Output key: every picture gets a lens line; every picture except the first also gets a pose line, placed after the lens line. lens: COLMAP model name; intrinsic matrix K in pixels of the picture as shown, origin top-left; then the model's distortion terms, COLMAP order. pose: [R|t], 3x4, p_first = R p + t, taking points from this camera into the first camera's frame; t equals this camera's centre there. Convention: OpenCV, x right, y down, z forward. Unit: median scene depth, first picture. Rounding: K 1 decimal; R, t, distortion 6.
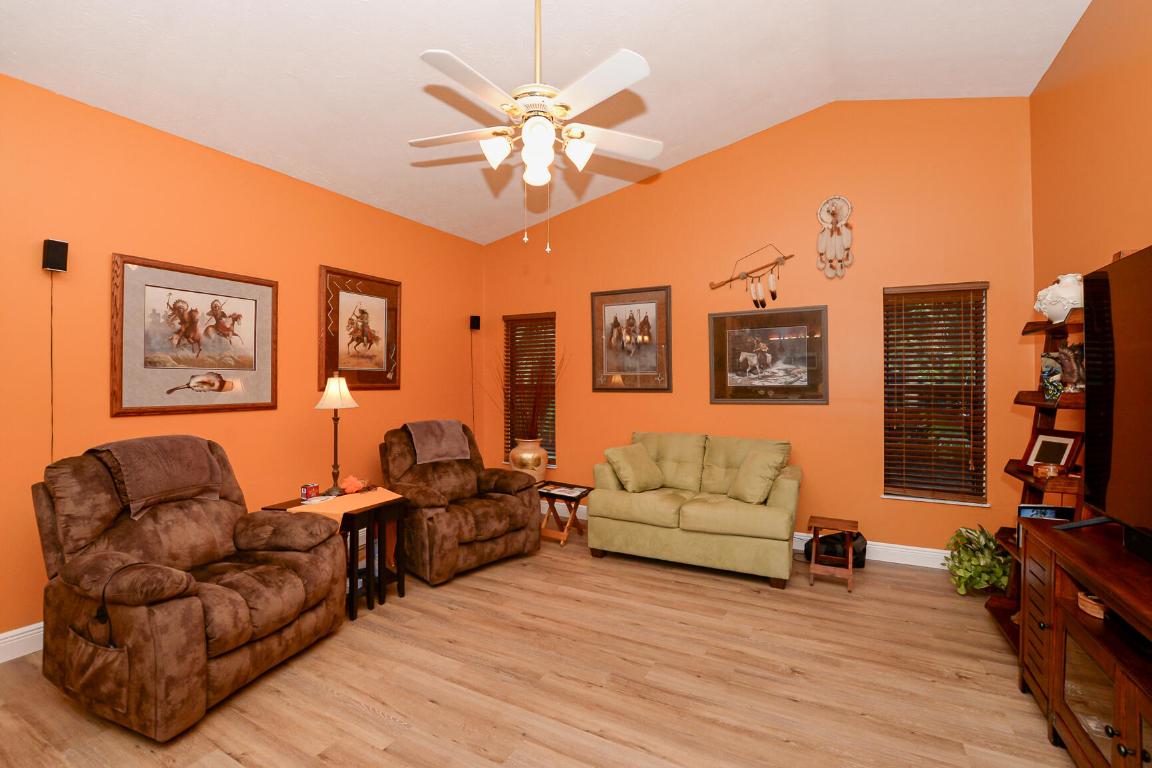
lens RADIAL K [[517.6, 0, 576.0], [0, 517.6, 384.0], [0, 0, 1]] dist [-0.034783, 0.000357]
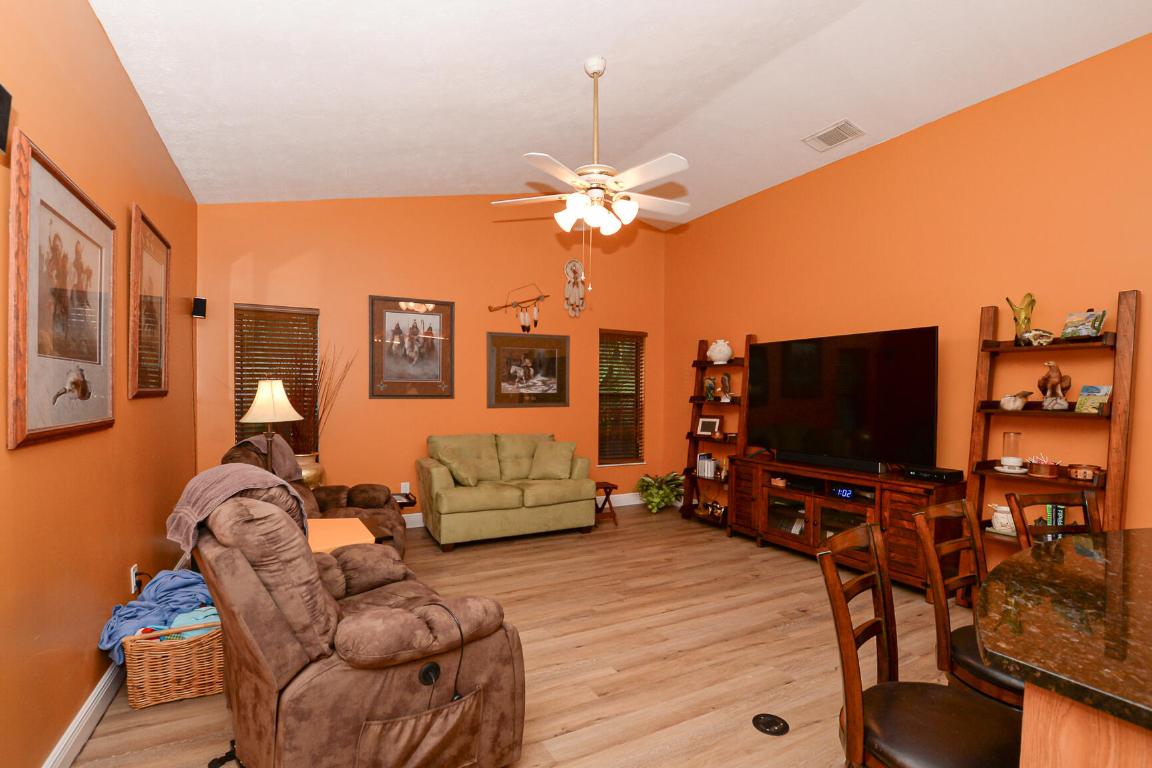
lens RADIAL K [[540.5, 0, 578.9], [0, 540.5, 407.9], [0, 0, 1]] dist [-0.039737, 0.000241]
pose [[0.548200, -0.019015, 0.836131, -0.737981], [-0.004881, 0.999652, 0.025934, 0.005344], [-0.836333, -0.018298, 0.547916, 0.161272]]
